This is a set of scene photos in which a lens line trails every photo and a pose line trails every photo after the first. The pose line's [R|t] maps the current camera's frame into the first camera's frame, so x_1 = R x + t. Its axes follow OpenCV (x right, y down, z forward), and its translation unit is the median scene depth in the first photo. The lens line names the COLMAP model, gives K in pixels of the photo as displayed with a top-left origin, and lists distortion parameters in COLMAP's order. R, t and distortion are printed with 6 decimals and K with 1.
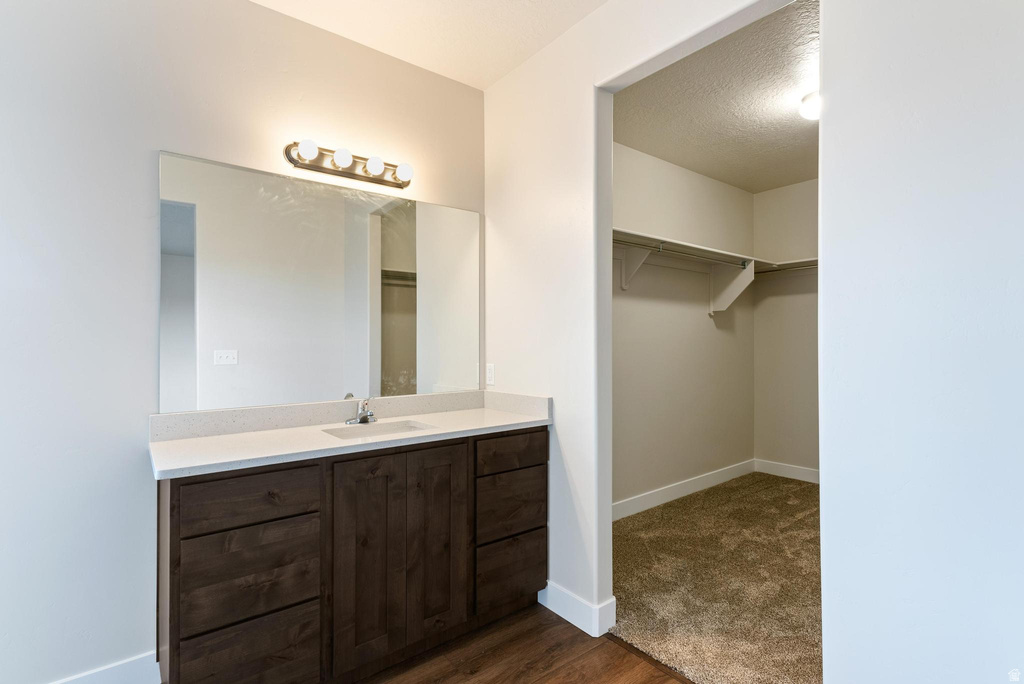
lens RADIAL K [[489.4, 0, 513.0], [0, 489.4, 330.6], [0, 0, 1]] dist [0.001125, 0.000575]
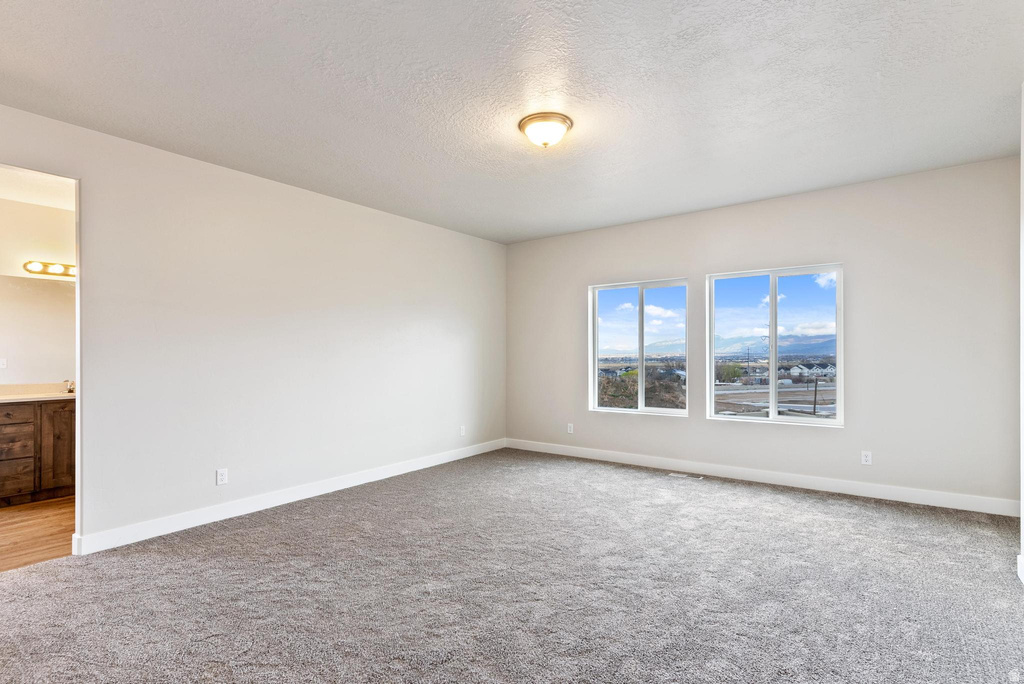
lens RADIAL K [[489.4, 0, 513.0], [0, 489.4, 330.6], [0, 0, 1]] dist [0.001125, 0.000575]
pose [[0.960293, 0.002723, 0.278980, 1.268148], [-0.001264, 0.999985, -0.005409, -0.097791], [-0.278990, 0.004841, 0.960282, -2.115686]]
